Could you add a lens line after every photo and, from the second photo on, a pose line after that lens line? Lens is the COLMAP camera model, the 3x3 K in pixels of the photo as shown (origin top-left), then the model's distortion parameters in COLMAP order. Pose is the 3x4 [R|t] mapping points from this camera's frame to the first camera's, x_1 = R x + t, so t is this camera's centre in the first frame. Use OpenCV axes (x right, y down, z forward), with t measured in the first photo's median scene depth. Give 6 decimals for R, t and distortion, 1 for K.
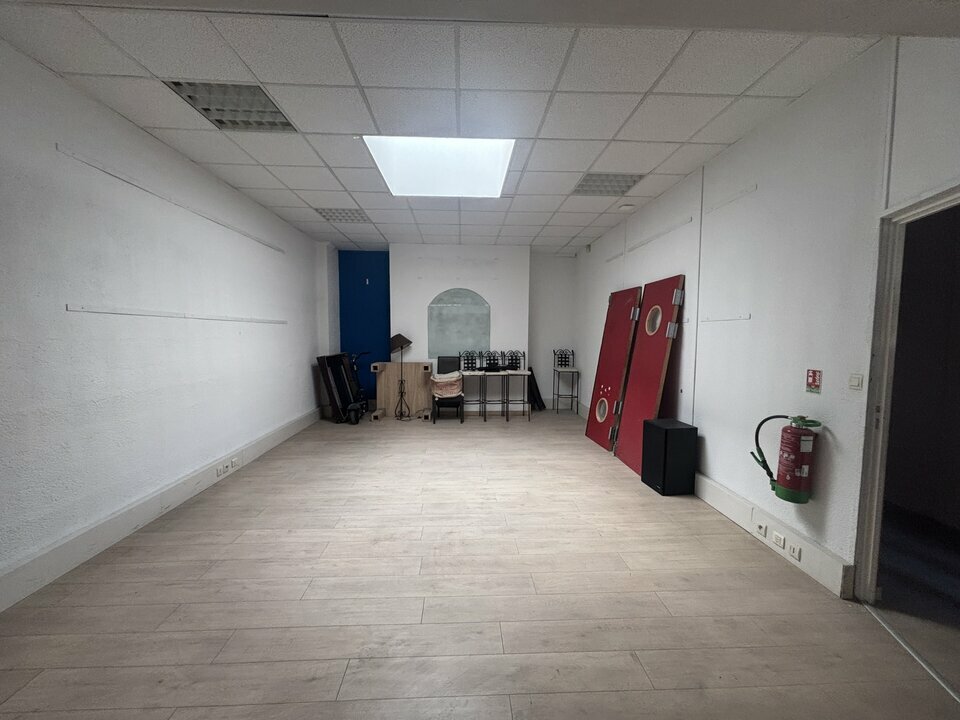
lens RADIAL K [[383.1, 0, 476.1], [0, 383.1, 360.2], [0, 0, 1]] dist [-0.000667, 0.000357]
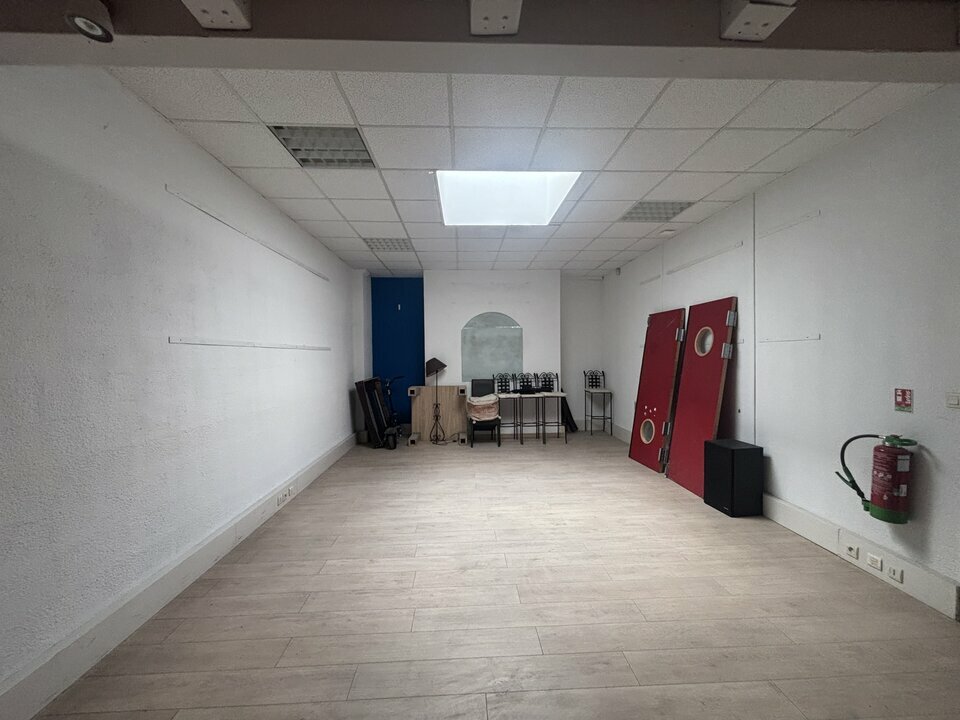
lens RADIAL K [[383.1, 0, 475.6], [0, 383.1, 360.5], [0, 0, 1]] dist [-0.000667, 0.000357]
pose [[0.999870, -0.016108, -0.000503, -0.170236], [0.016056, 0.998339, -0.055322, -0.008438], [0.001393, 0.055306, 0.998468, -0.013143]]
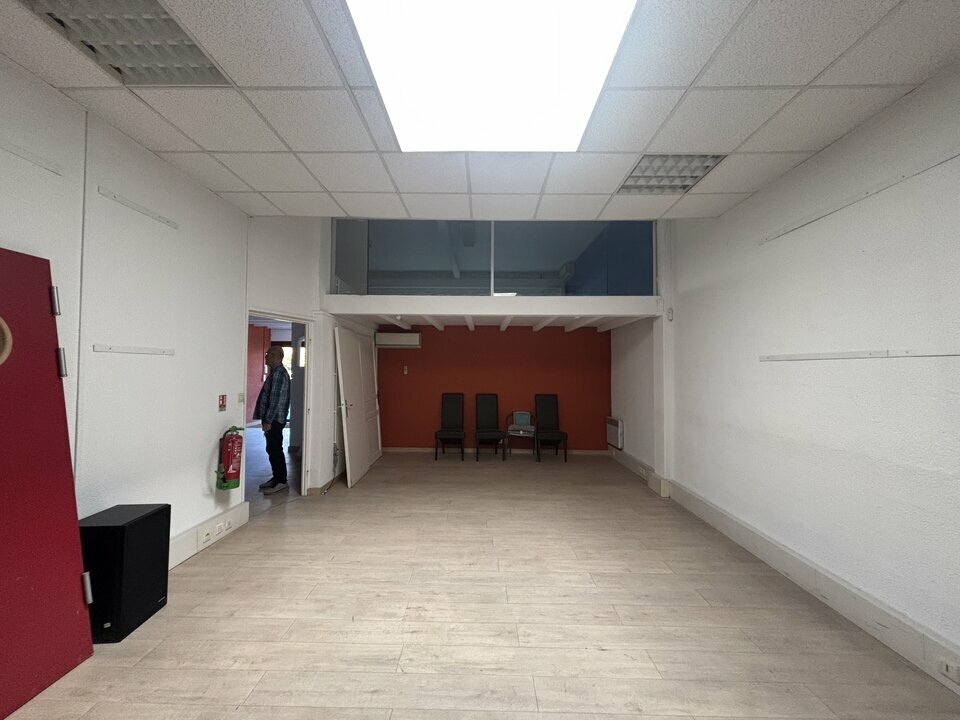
lens RADIAL K [[383.1, 0, 477.5], [0, 383.1, 358.8], [0, 0, 1]] dist [-0.000667, 0.000357]
pose [[-0.998369, -0.012721, 0.055647, -0.109184], [-0.010545, 0.999175, 0.039230, -0.122865], [-0.056100, 0.038579, -0.997680, 1.640696]]
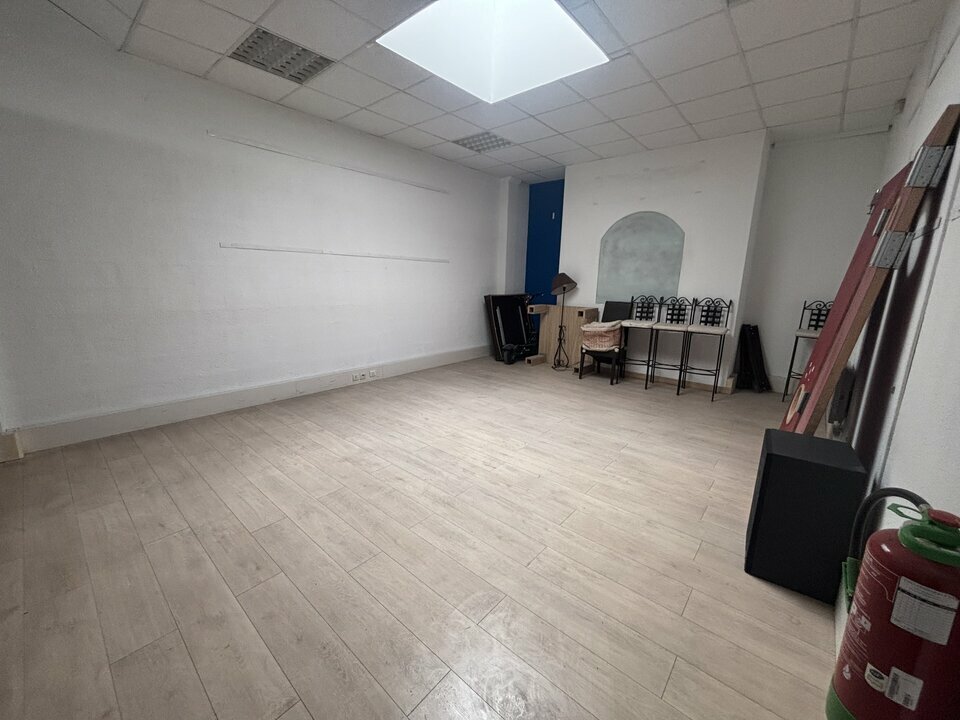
lens RADIAL K [[383.1, 0, 480.0], [0, 383.1, 358.1], [0, 0, 1]] dist [-0.000667, 0.000357]
pose [[0.728014, 0.149368, -0.669092, 0.527485], [-0.063758, 0.986498, 0.150853, 0.008267], [0.682591, -0.067163, 0.727708, 0.389271]]
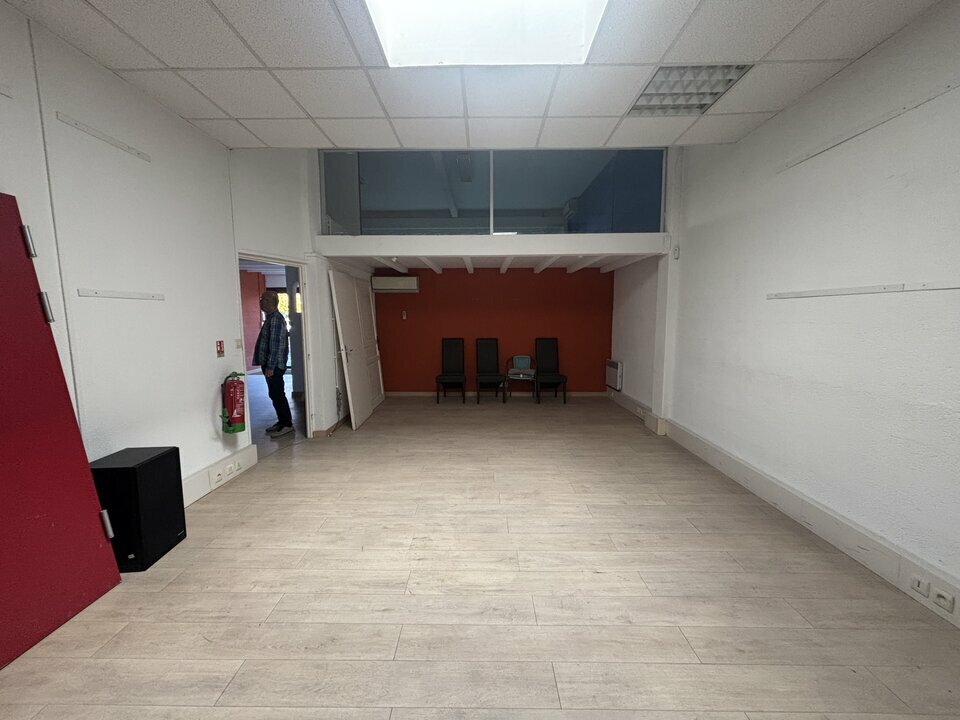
lens RADIAL K [[383.1, 0, 477.5], [0, 383.1, 358.0], [0, 0, 1]] dist [-0.000667, 0.000357]
pose [[-0.998502, -0.007890, 0.054150, -0.108796], [0.001876, 0.984034, 0.177972, -0.113218], [-0.054690, 0.177807, -0.982545, 1.626303]]
